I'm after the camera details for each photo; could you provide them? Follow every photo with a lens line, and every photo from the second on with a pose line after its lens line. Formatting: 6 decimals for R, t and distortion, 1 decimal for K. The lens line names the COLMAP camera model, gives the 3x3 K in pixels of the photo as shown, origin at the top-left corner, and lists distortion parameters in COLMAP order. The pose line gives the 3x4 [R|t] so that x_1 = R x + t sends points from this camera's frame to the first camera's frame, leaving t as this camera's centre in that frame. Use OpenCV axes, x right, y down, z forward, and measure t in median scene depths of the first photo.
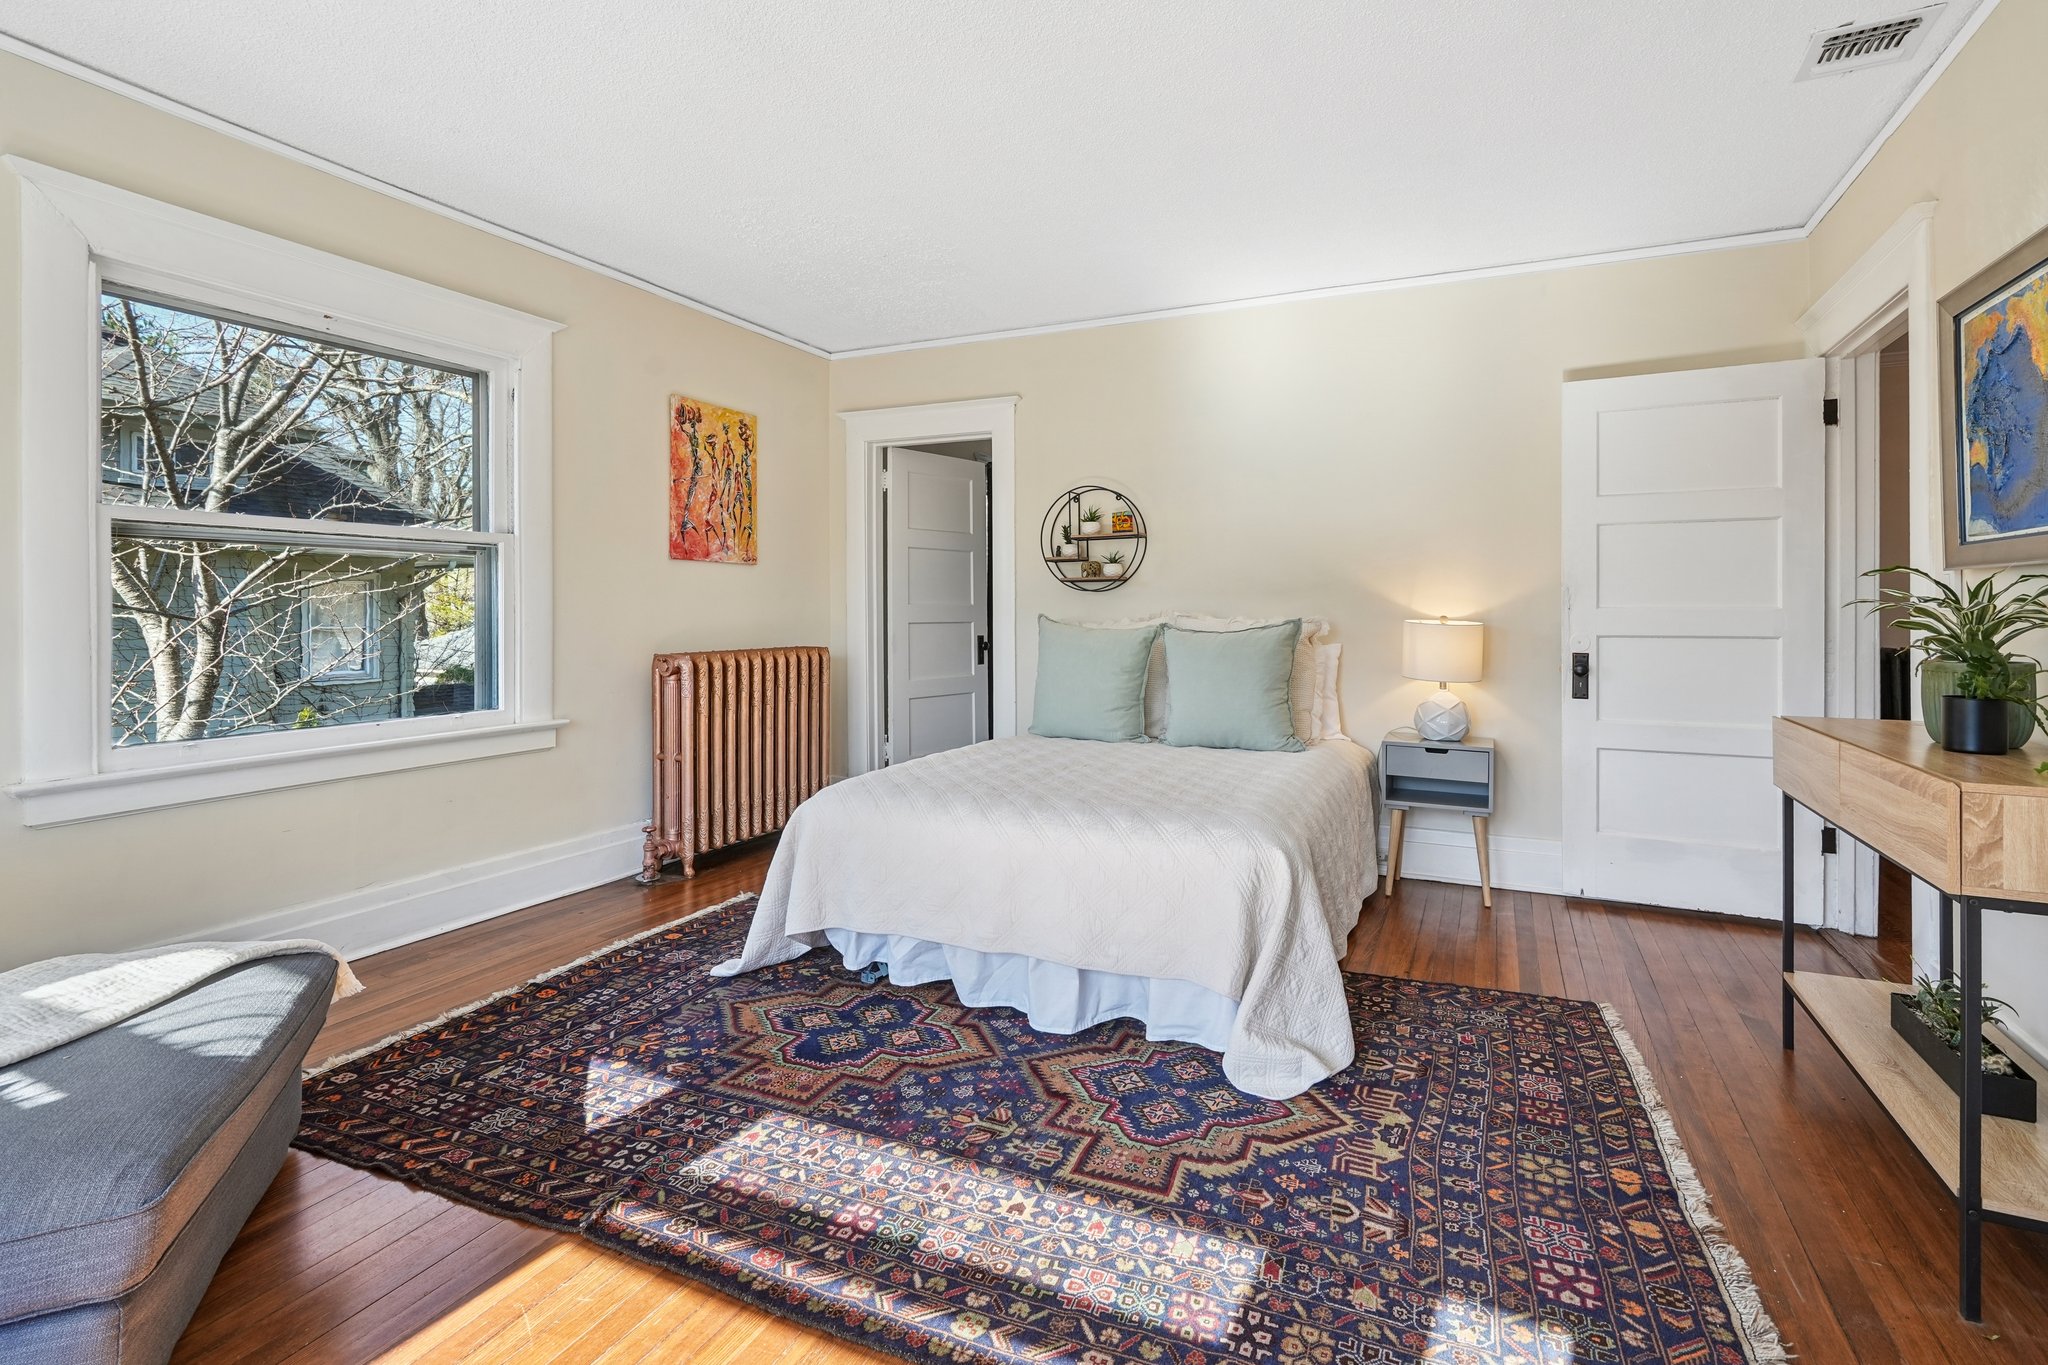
lens RADIAL K [[956.6, 0, 1038.3], [0, 956.6, 607.3], [0, 0, 1]] dist [0.001280, 0.000103]
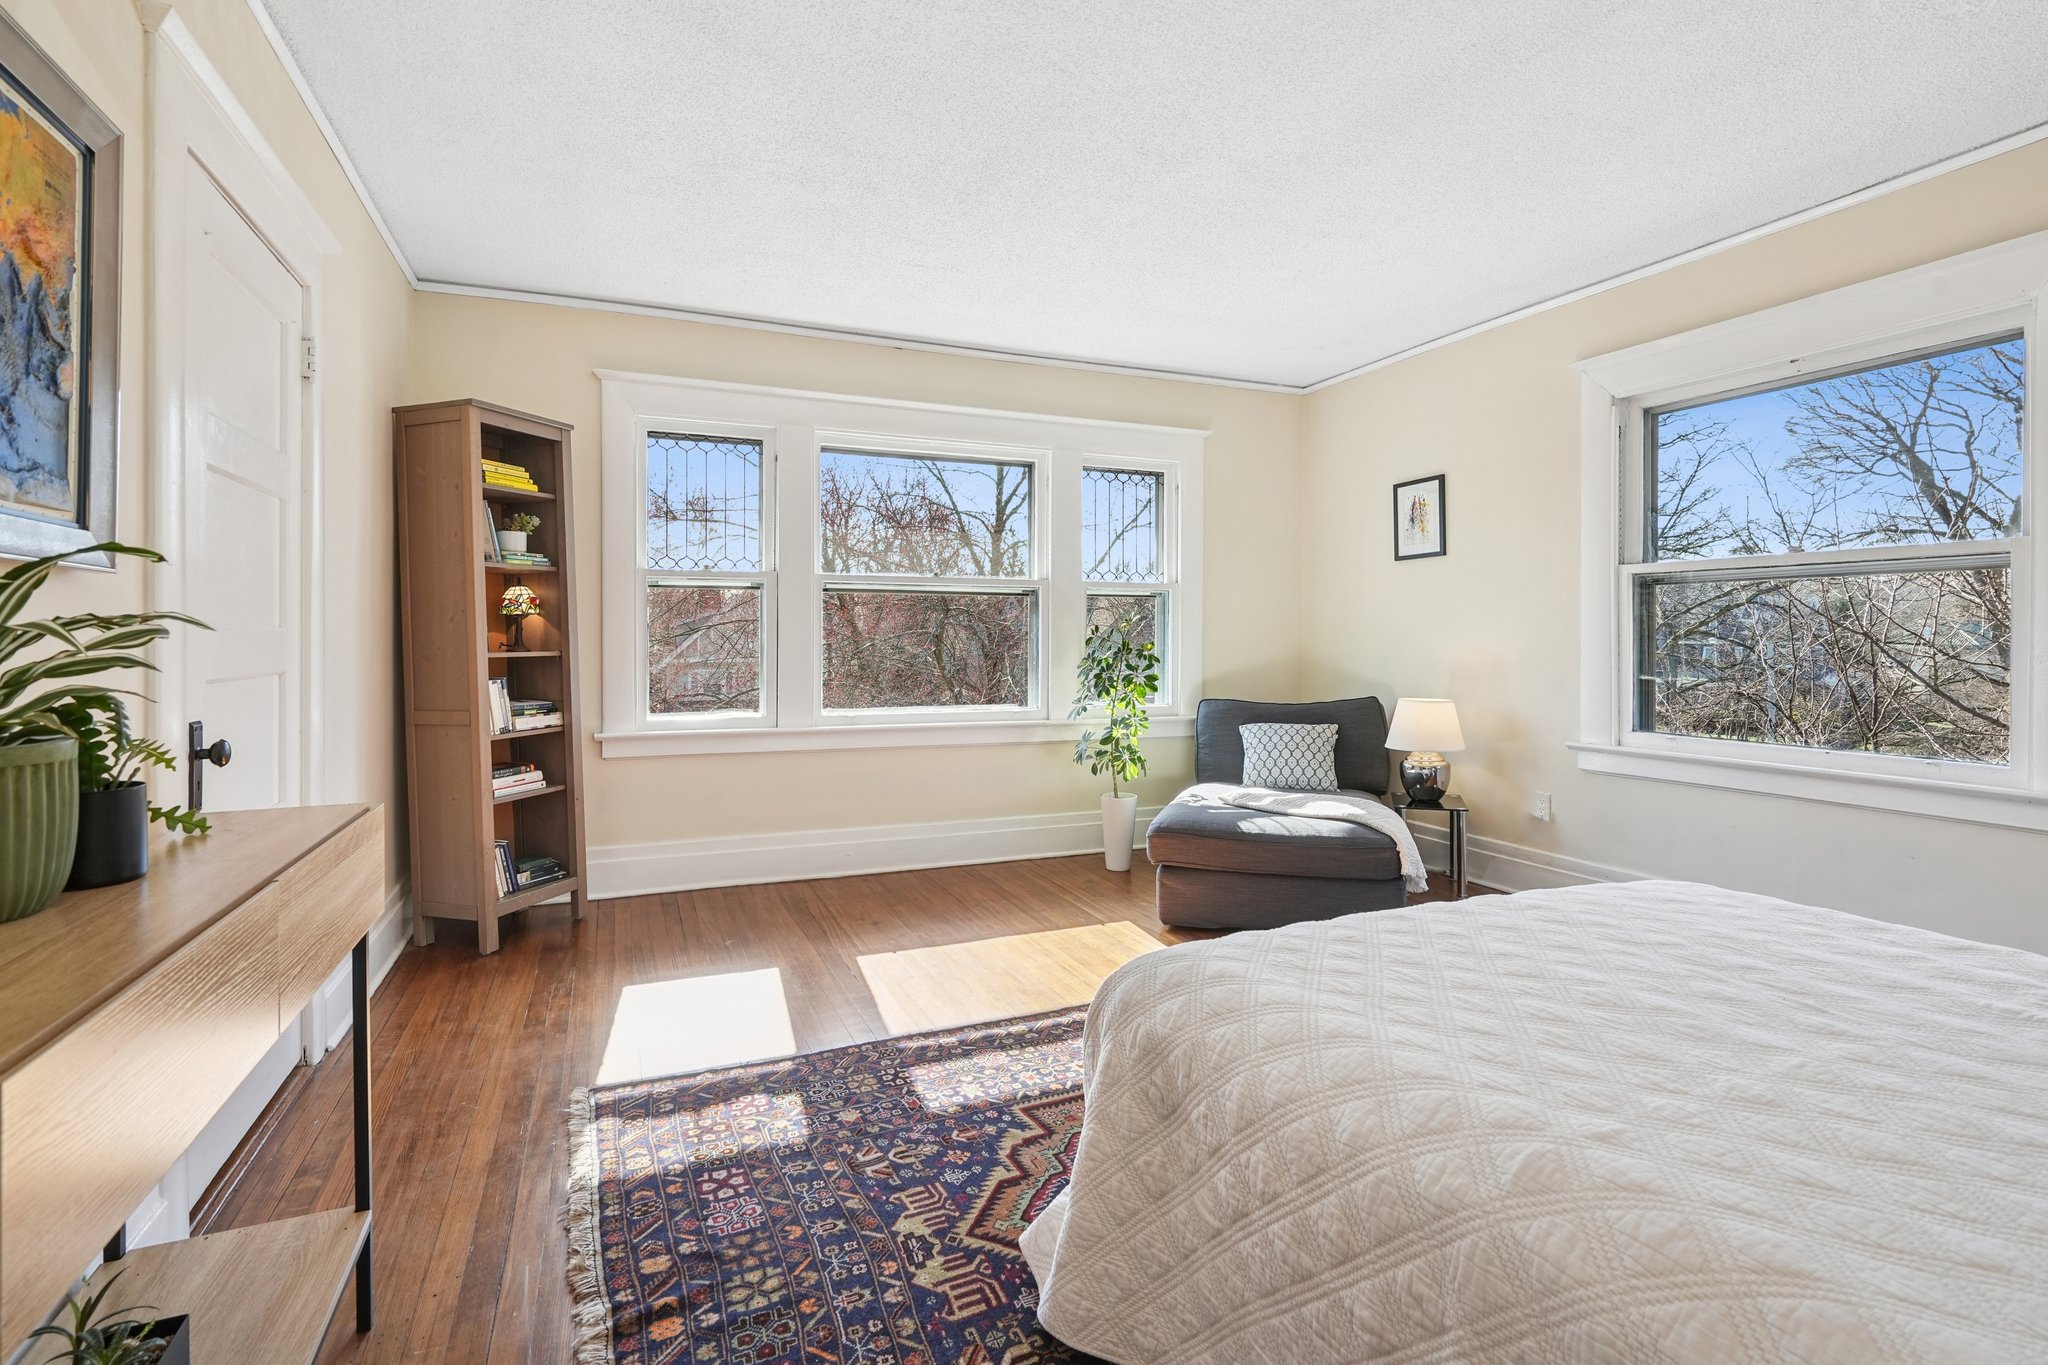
lens RADIAL K [[956.6, 0, 1011.0], [0, 956.6, 639.5], [0, 0, 1]] dist [0.001280, 0.000103]
pose [[-0.669978, 0.000716, -0.742381, 1.065734], [-0.000432, 0.999999, 0.001354, 0.012738], [0.742381, 0.001228, -0.669977, 1.838316]]
